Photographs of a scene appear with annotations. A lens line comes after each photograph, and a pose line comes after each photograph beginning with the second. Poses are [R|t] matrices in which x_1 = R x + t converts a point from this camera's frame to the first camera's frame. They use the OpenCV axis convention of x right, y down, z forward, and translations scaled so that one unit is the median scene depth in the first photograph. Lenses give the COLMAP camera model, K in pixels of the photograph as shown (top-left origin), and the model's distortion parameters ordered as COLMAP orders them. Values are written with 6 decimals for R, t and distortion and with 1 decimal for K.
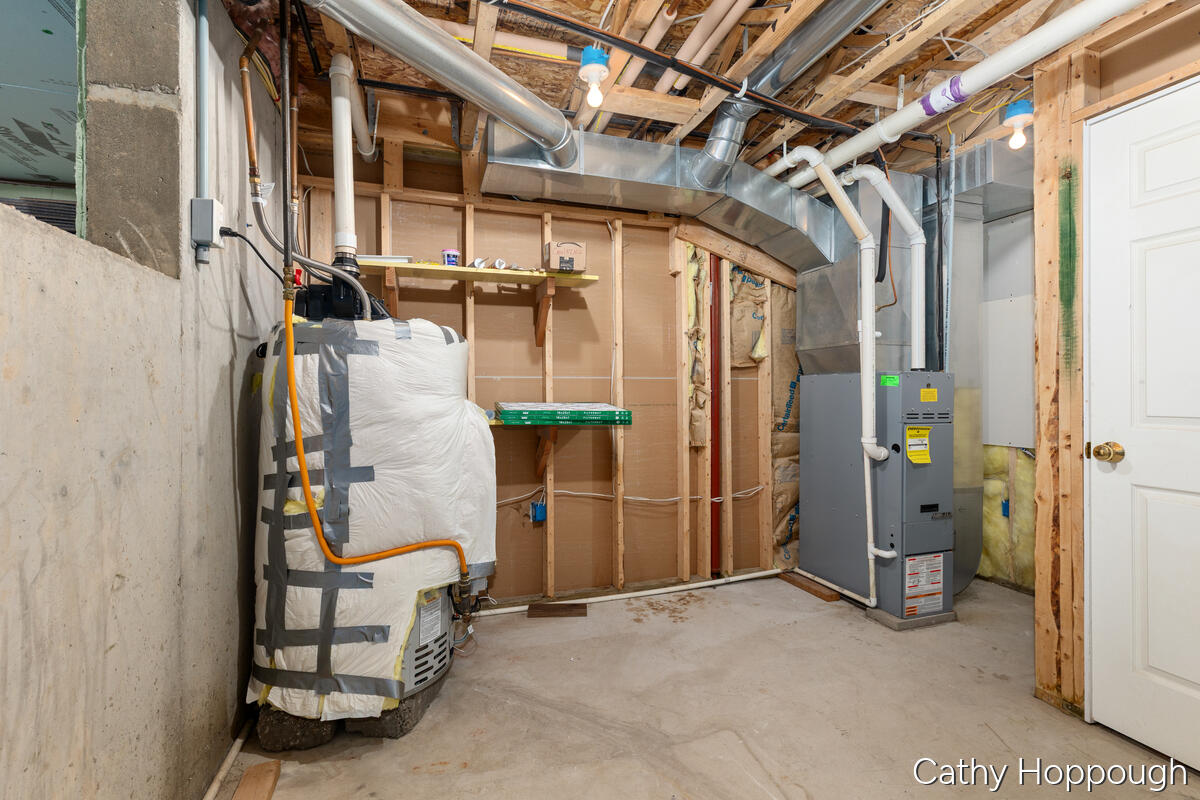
lens RADIAL K [[543.0, 0, 603.9], [0, 543.0, 394.2], [0, 0, 1]] dist [0.010319, -0.001747]
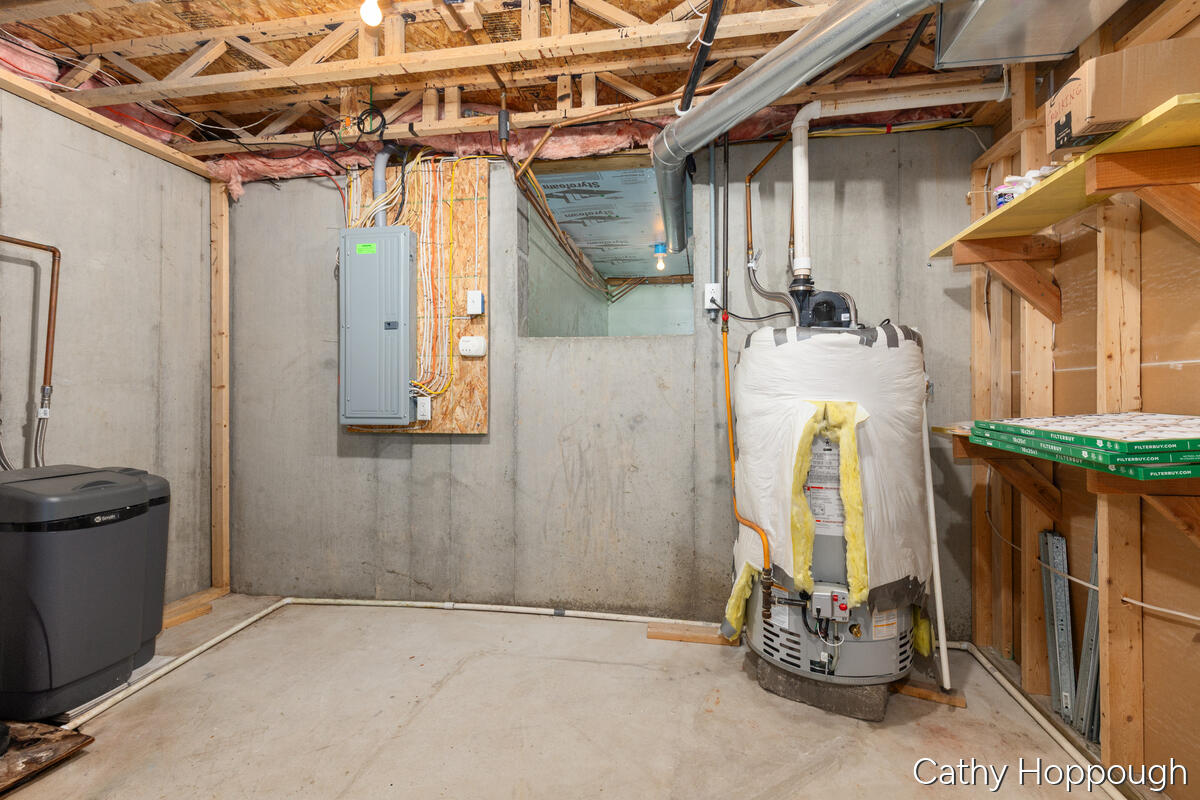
lens RADIAL K [[543.0, 0, 604.7], [0, 543.0, 392.7], [0, 0, 1]] dist [0.010319, -0.001747]
pose [[-0.476868, -0.000383, -0.878975, 0.916169], [-0.005333, 0.999983, 0.002457, -0.003890], [0.878958, 0.005859, -0.476862, 1.414108]]
